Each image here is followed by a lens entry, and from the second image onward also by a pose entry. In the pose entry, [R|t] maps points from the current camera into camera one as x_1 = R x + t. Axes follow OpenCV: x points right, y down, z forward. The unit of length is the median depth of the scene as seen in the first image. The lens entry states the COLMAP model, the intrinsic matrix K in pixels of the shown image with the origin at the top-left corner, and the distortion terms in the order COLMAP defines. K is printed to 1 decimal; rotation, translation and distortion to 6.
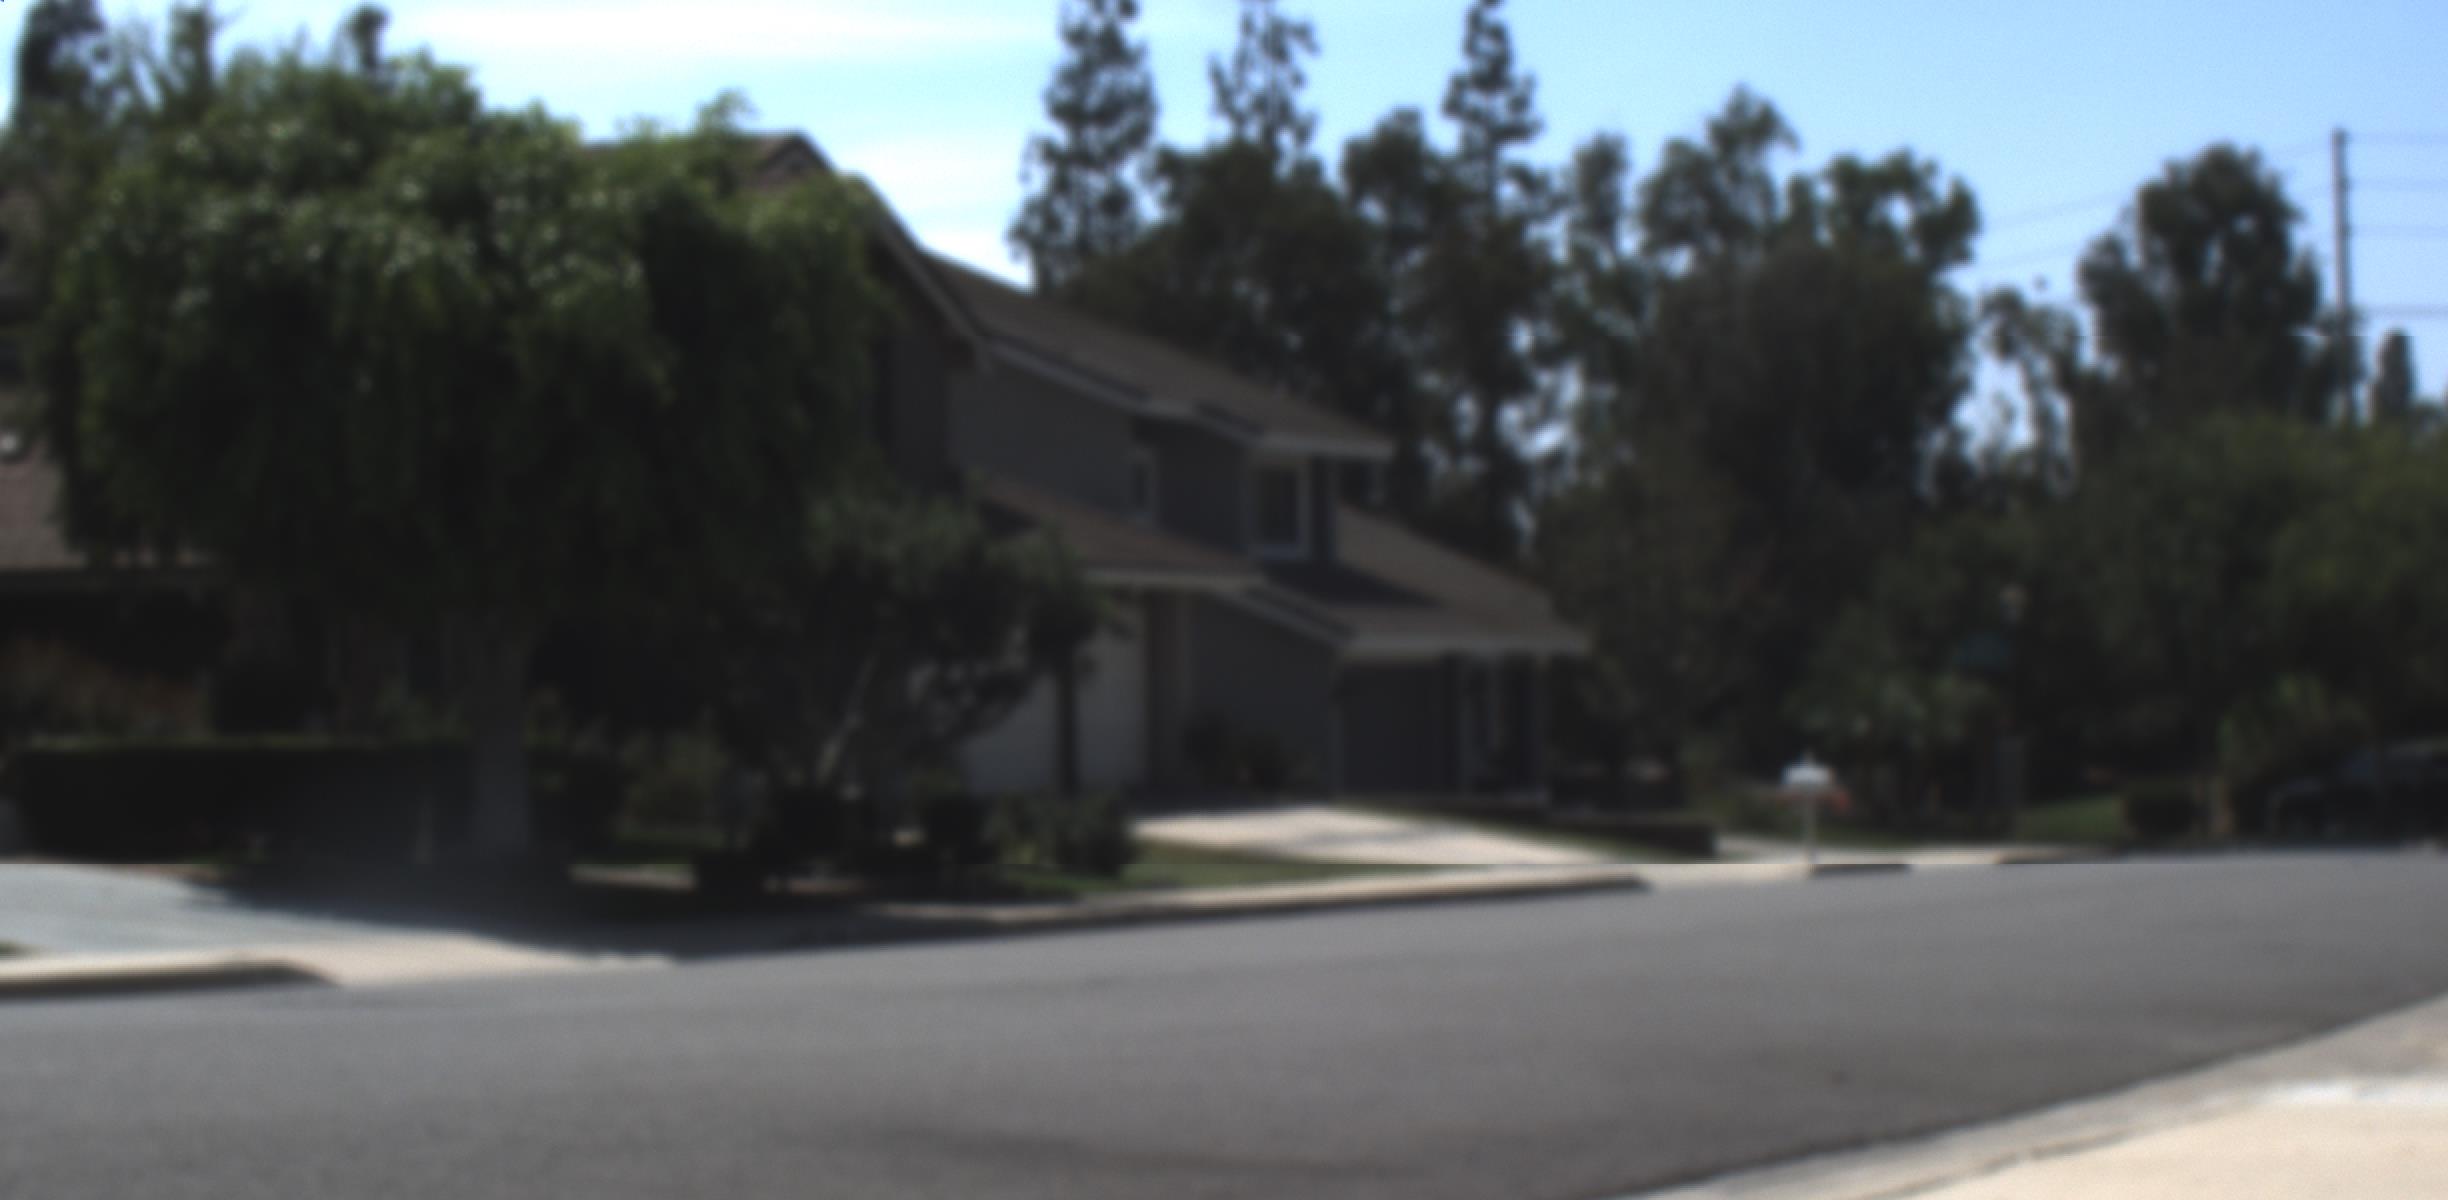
lens RADIAL K [[4834.9, 0, 1222.9], [0, 4834.9, 603.6], [0, 0, 1]] dist [-0.062190, 0.349152]
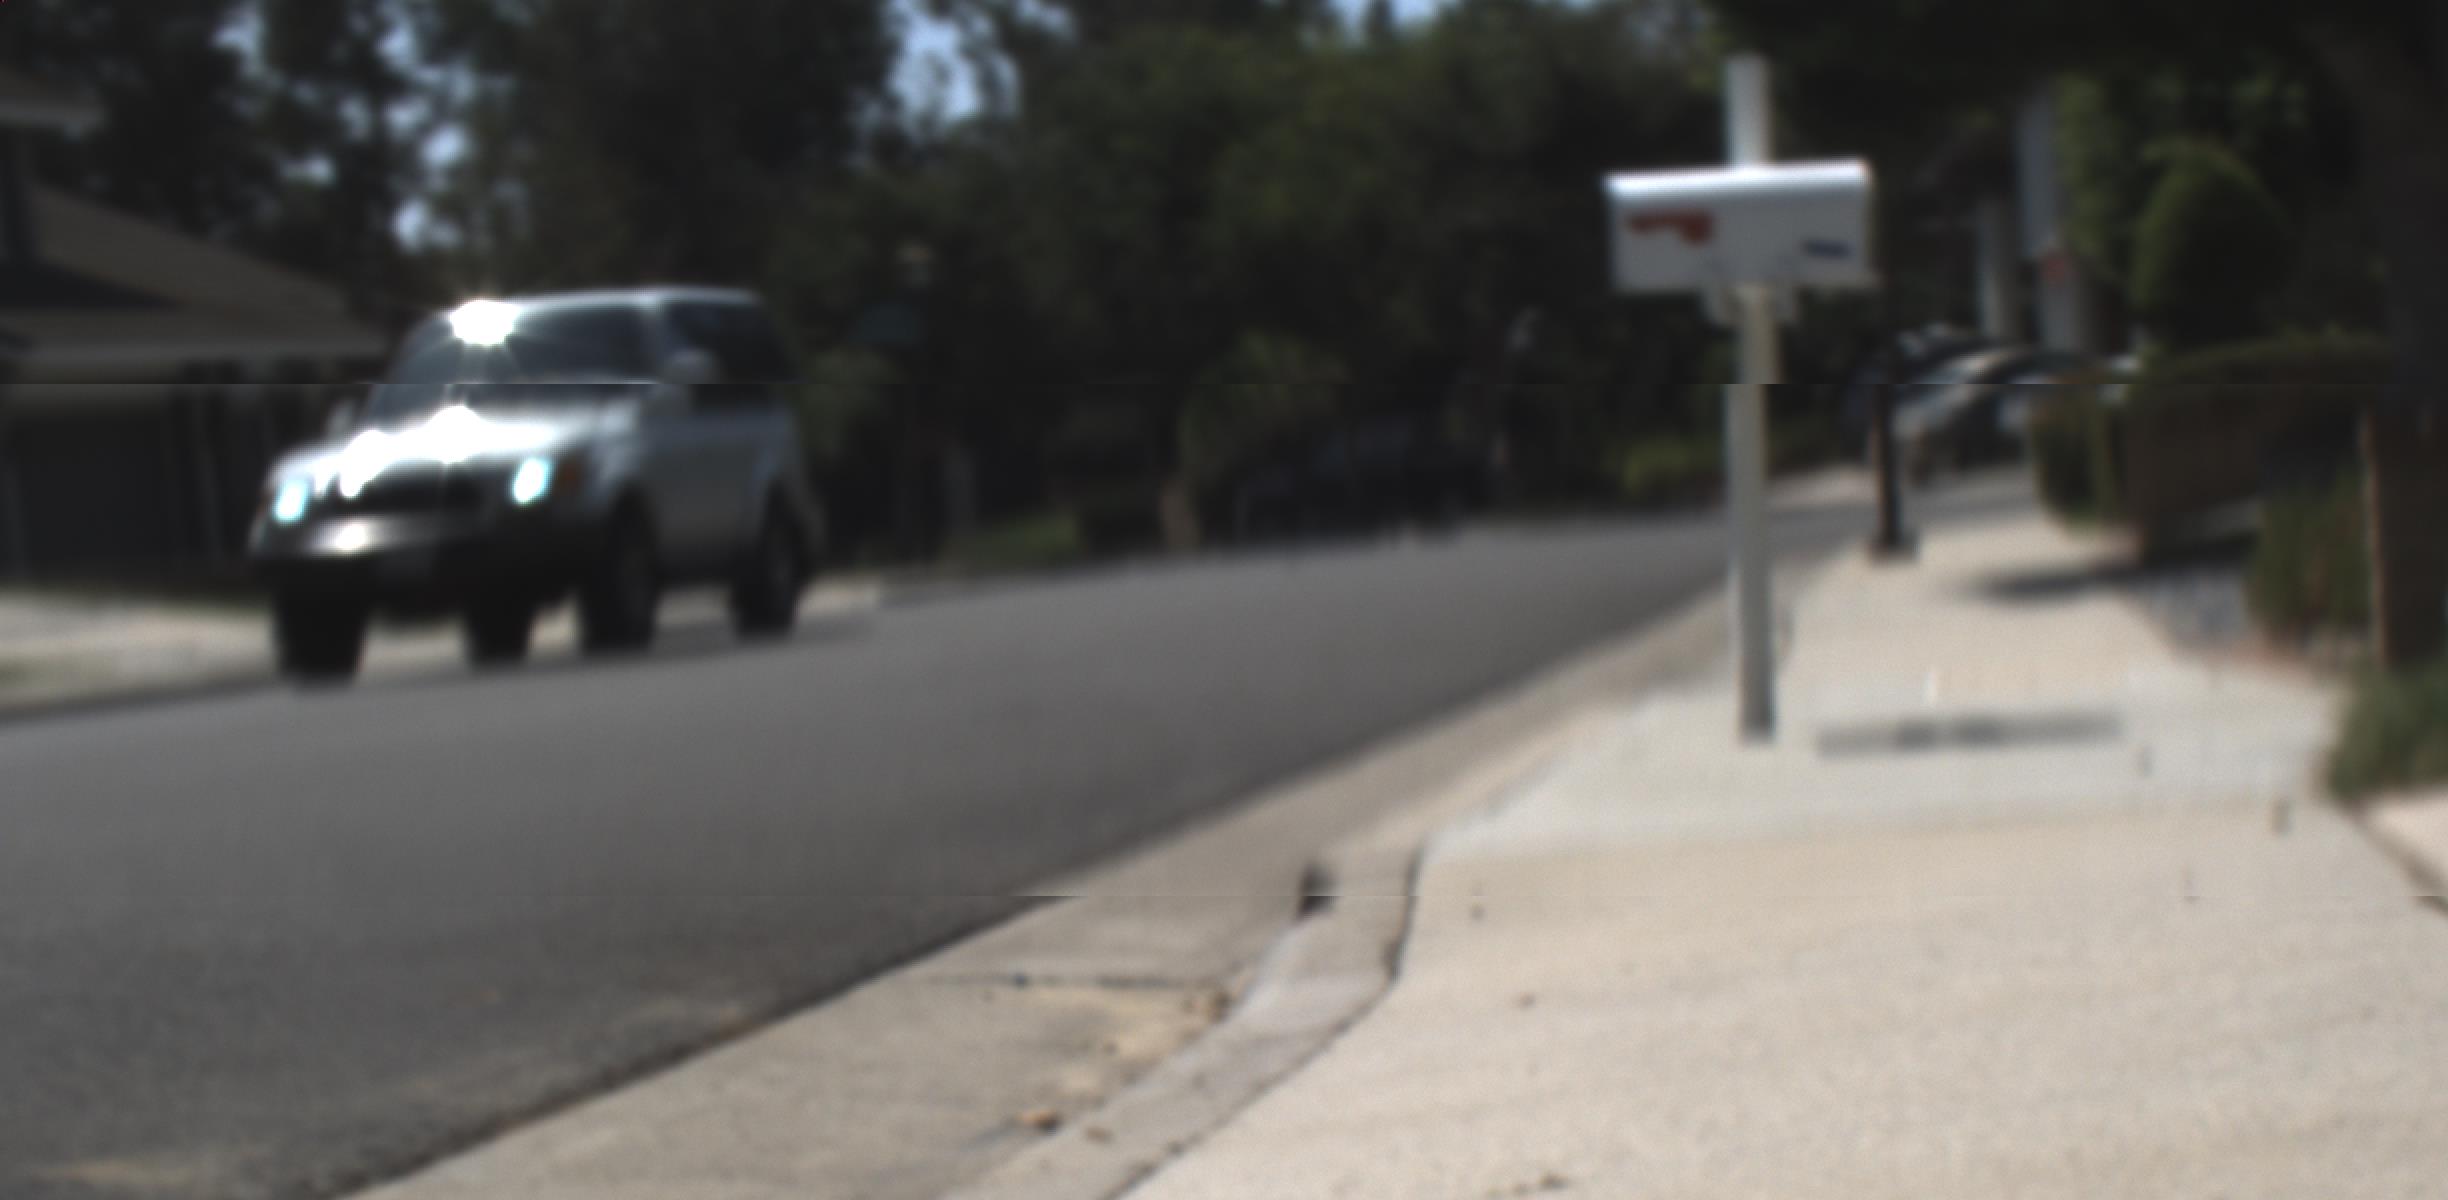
lens RADIAL K [[4834.9, 0, 1222.9], [0, 4834.9, 603.6], [0, 0, 1]] dist [-0.062190, 0.349152]
pose [[0.976986, -0.082729, 0.196608, 0.049608], [0.071591, 0.995436, 0.063107, 0.010290], [-0.200931, -0.047579, 0.978449, 0.177929]]
